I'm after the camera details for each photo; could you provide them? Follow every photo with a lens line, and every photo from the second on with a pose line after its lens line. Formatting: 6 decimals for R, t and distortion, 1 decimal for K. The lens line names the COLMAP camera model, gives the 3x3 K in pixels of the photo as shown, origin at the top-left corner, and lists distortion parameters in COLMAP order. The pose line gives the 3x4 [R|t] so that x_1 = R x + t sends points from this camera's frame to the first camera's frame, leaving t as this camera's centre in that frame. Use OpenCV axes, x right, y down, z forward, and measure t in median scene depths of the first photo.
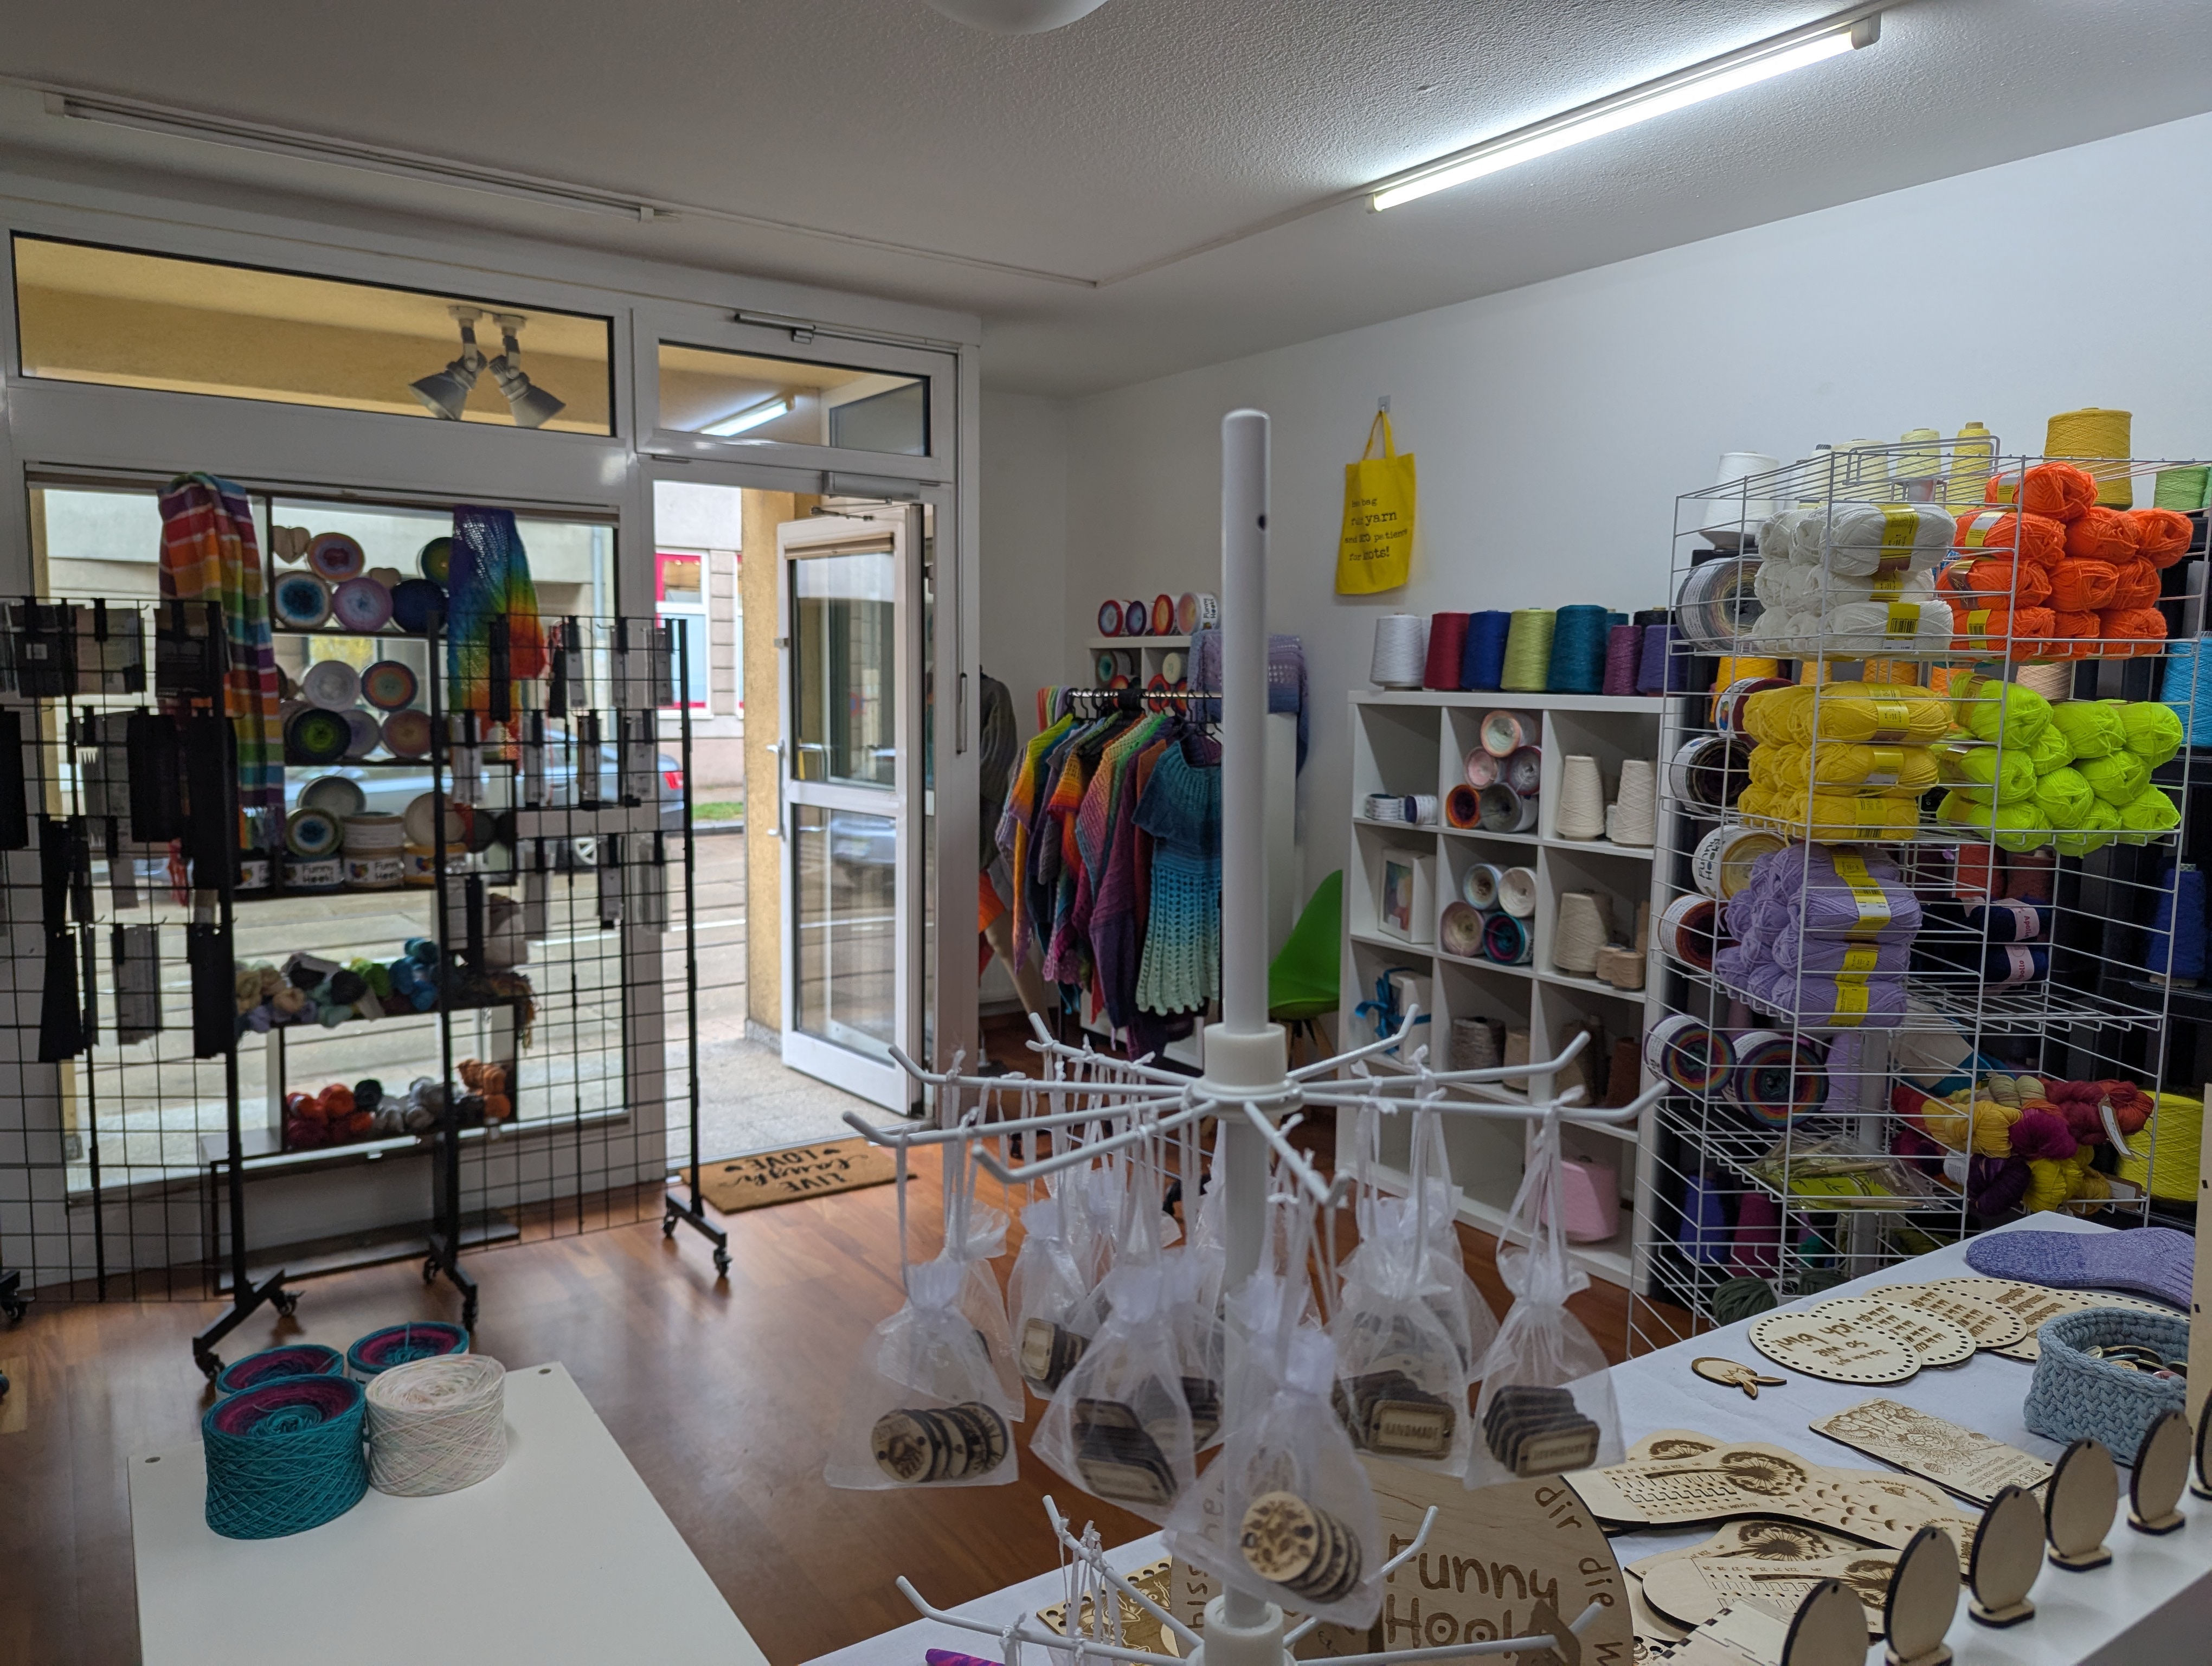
lens RADIAL K [[1566.3, 0, 1106.9], [0, 1566.3, 829.5], [0, 0, 1]] dist [-0.000431, 0.000252]
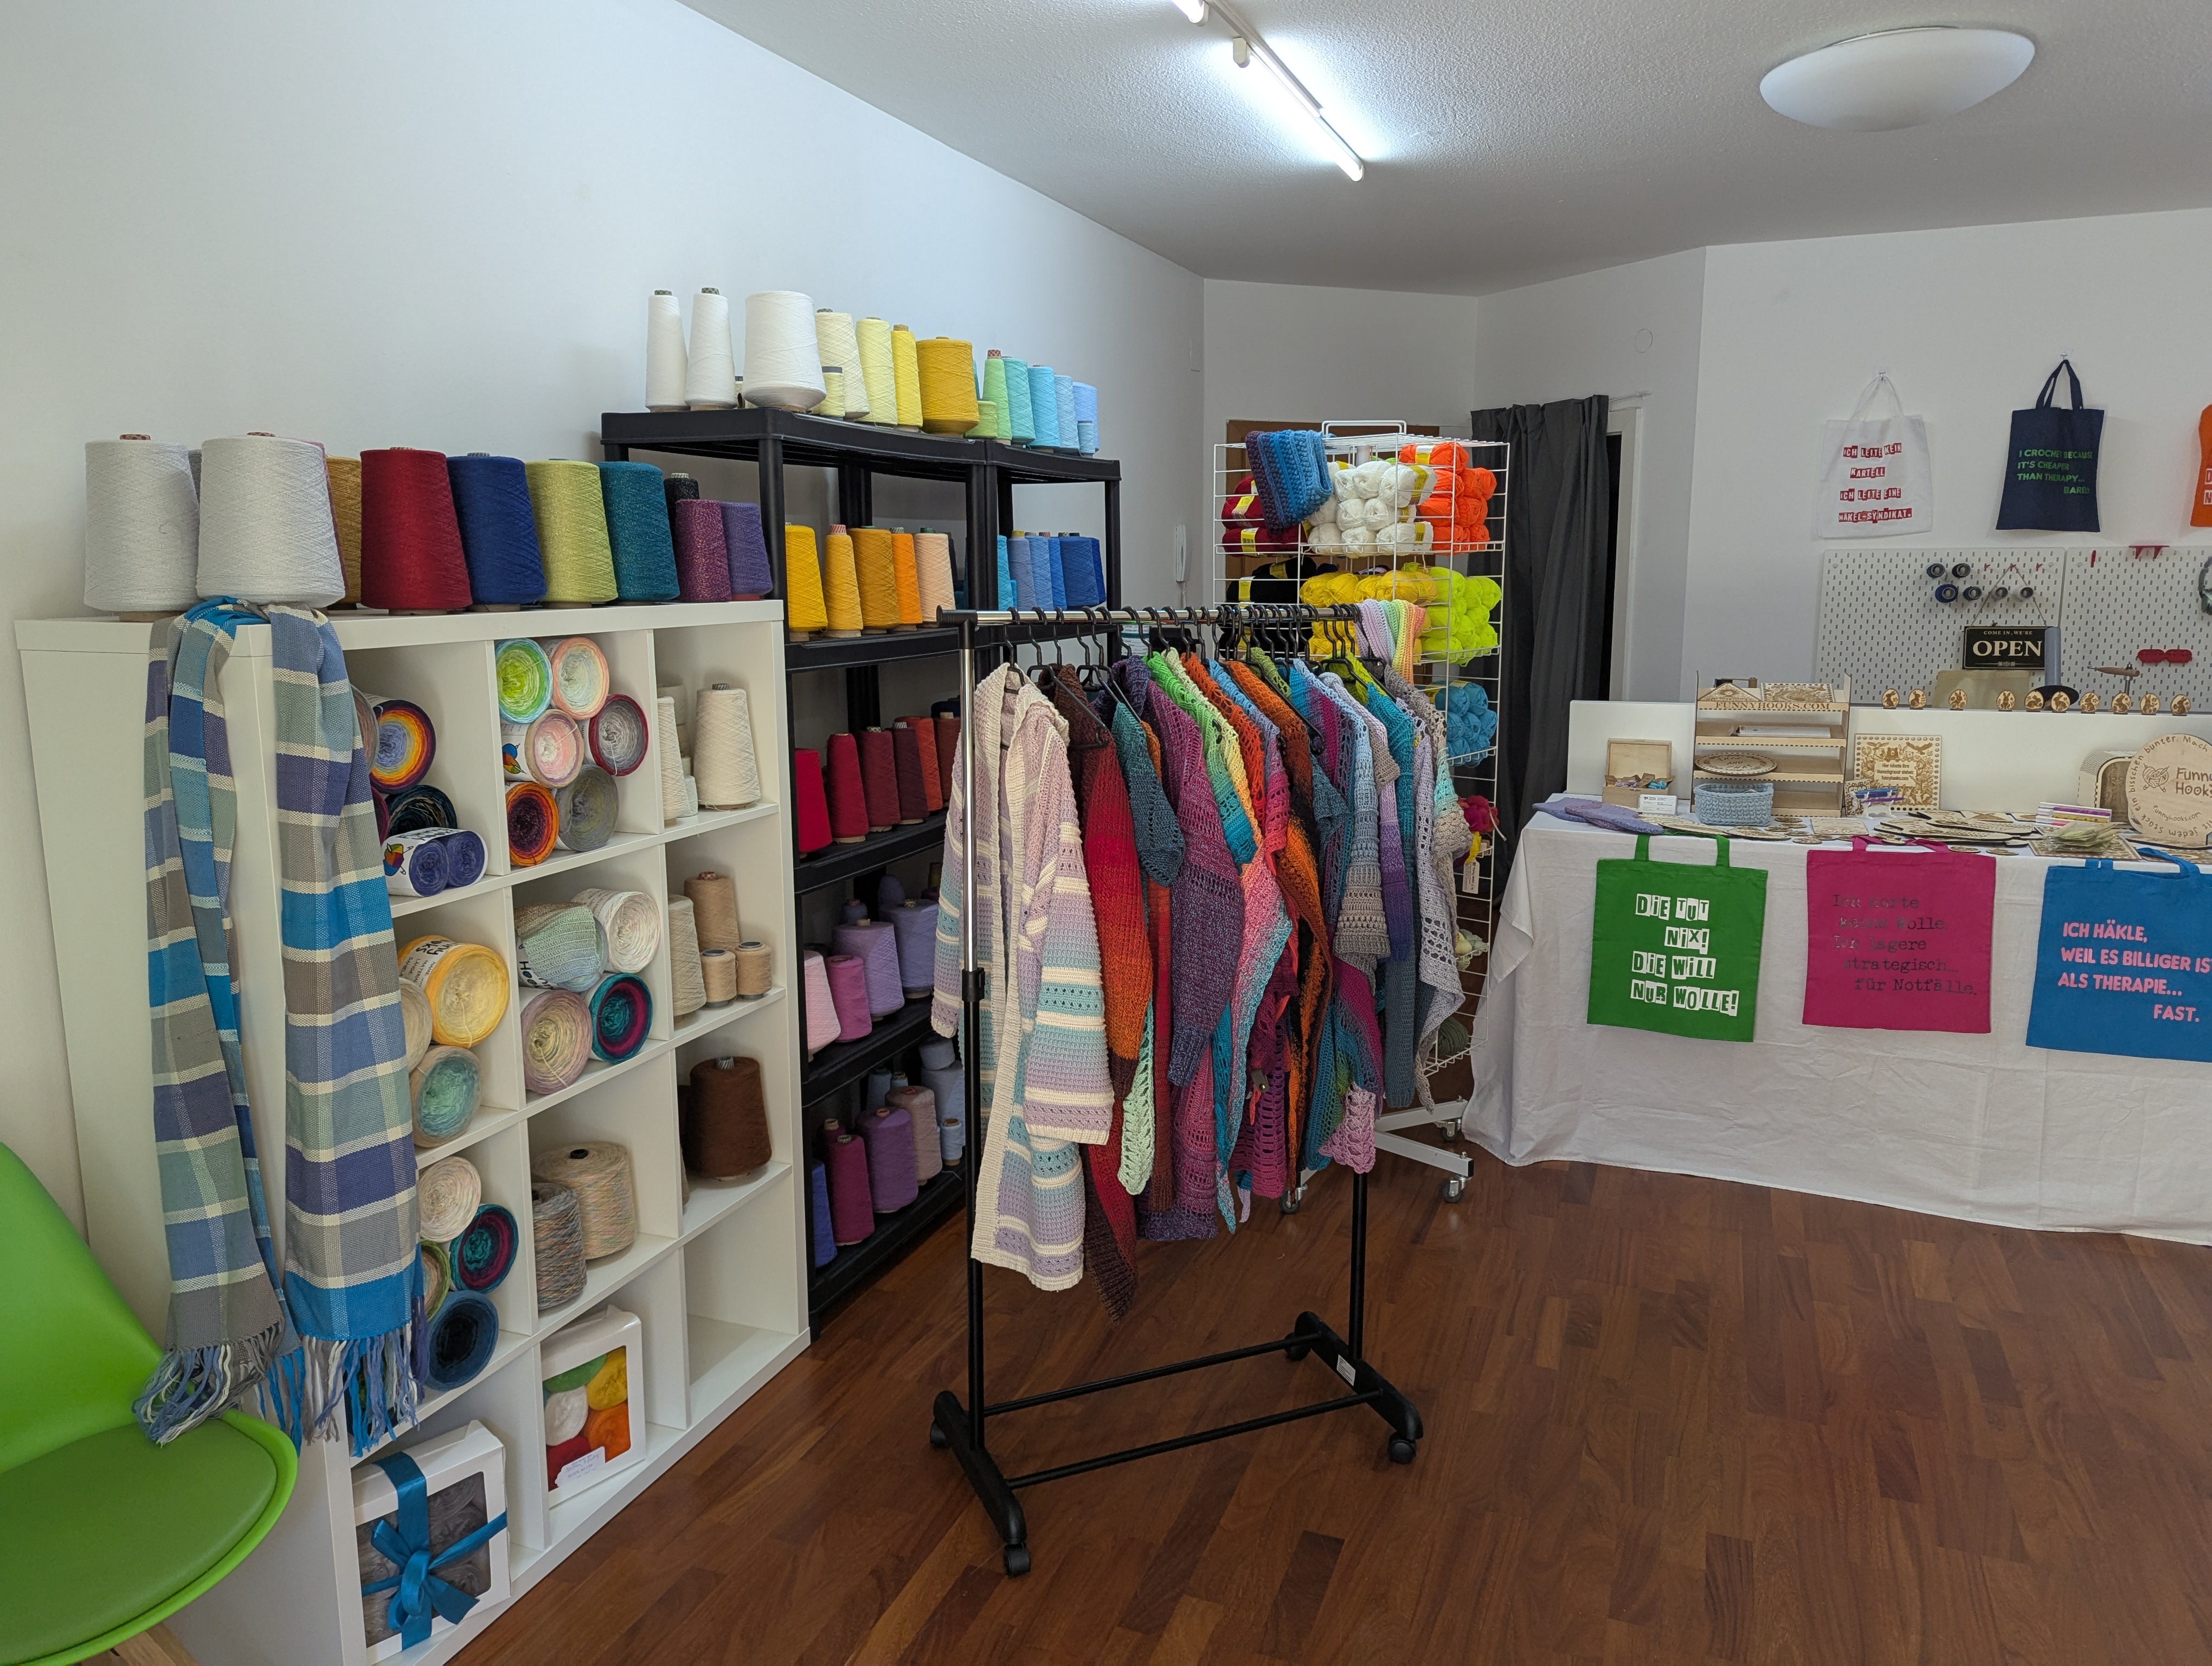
lens RADIAL K [[1566.3, 0, 1105.3], [0, 1566.3, 827.1], [0, 0, 1]] dist [-0.000431, 0.000252]
pose [[-0.576975, -0.145757, 0.803651, -0.277647], [0.080604, 0.968983, 0.233612, -0.124814], [-0.812775, 0.199566, -0.547330, 1.156638]]
